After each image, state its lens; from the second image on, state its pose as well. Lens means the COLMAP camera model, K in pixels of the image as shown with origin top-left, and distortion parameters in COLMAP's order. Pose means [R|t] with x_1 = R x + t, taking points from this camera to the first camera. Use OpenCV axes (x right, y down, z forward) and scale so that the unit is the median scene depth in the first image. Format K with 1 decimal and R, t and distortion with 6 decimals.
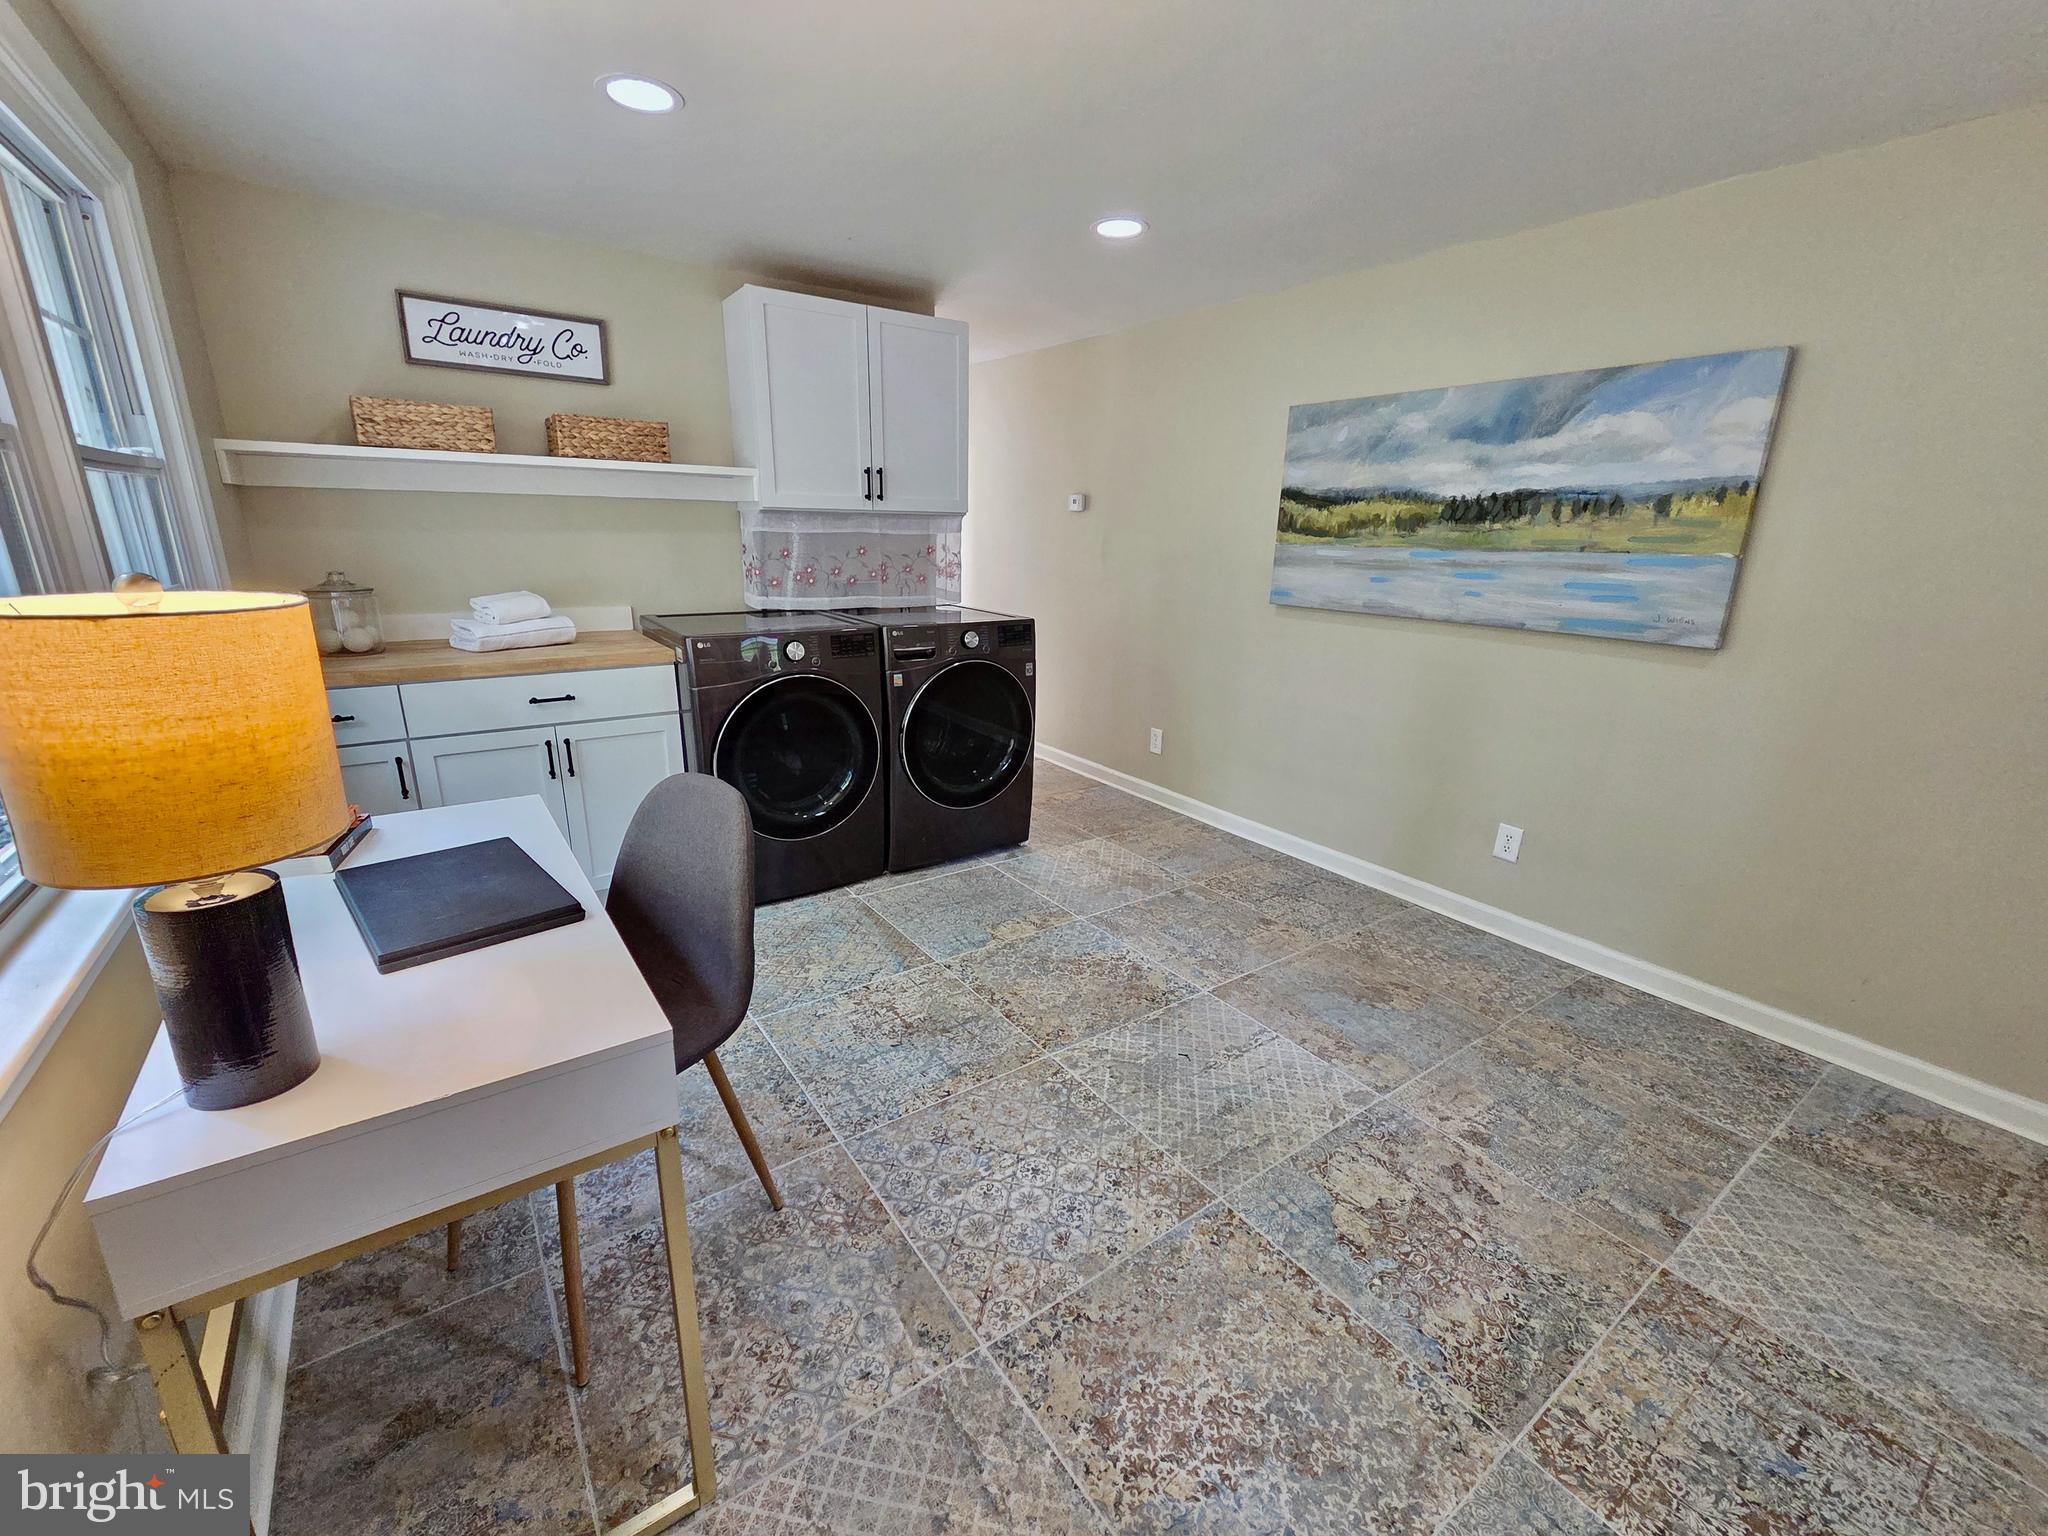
lens RADIAL K [[842.4, 0, 1022.5], [0, 842.4, 766.0], [0, 0, 1]] dist [0.001331, -0.000475]
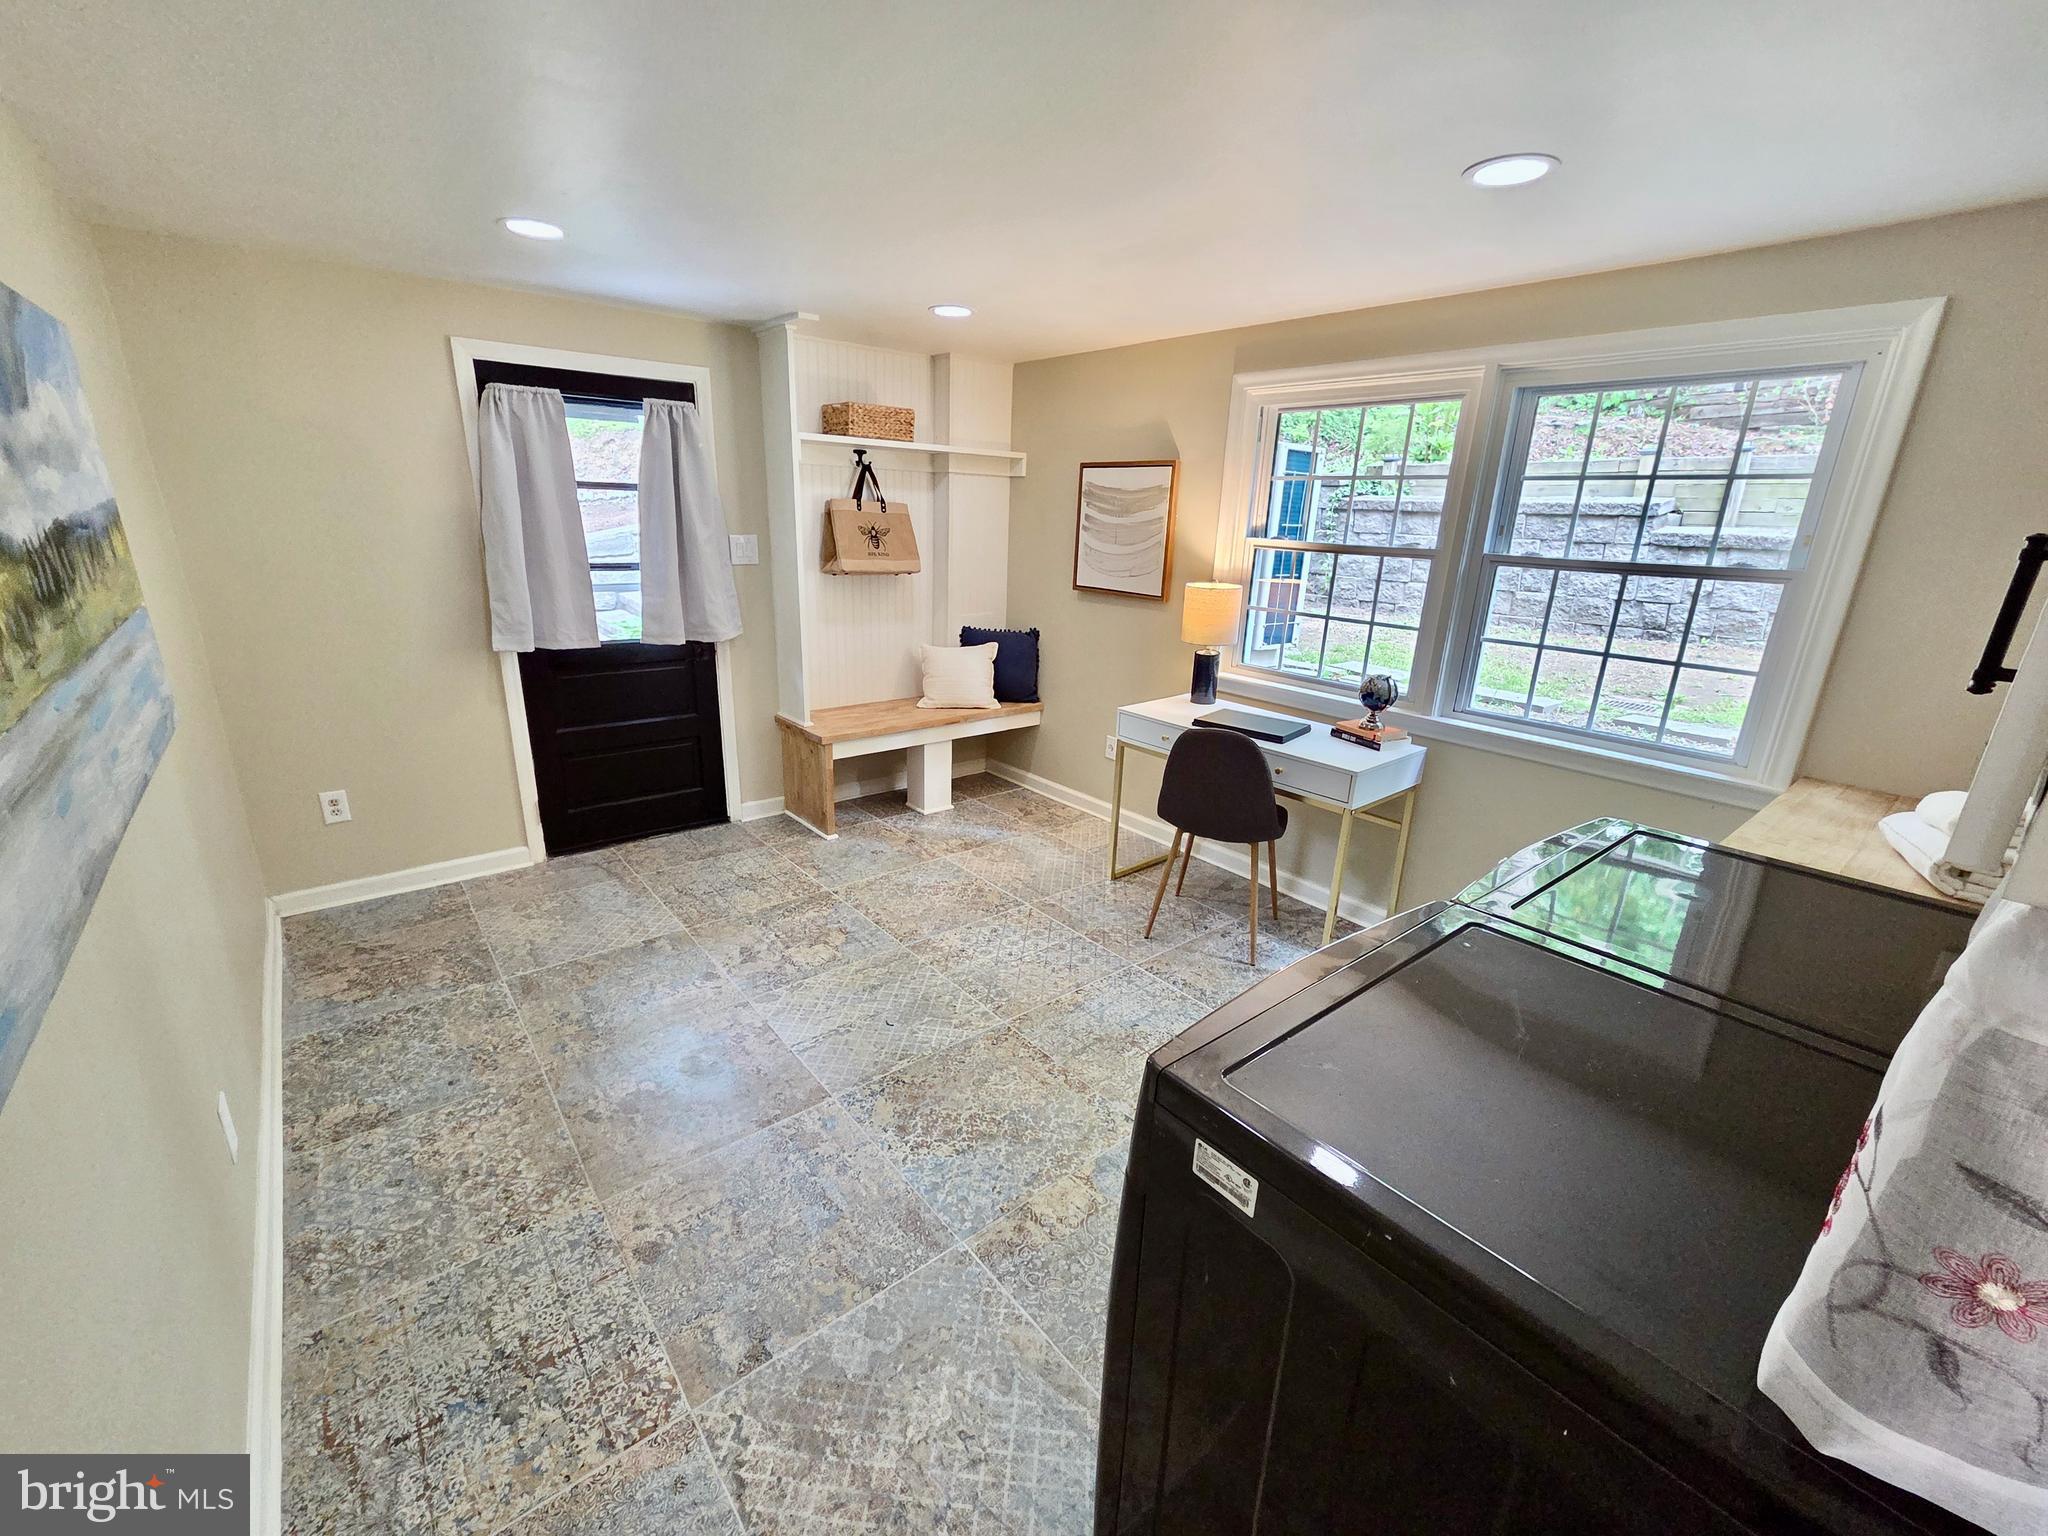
lens RADIAL K [[842.4, 0, 1020.7], [0, 842.4, 773.4], [0, 0, 1]] dist [0.001331, -0.000475]
pose [[-0.996016, -0.027669, -0.084772, 0.124251], [-0.069835, 0.833185, 0.548567, -0.626858], [0.055452, 0.552302, -0.831798, 1.864160]]
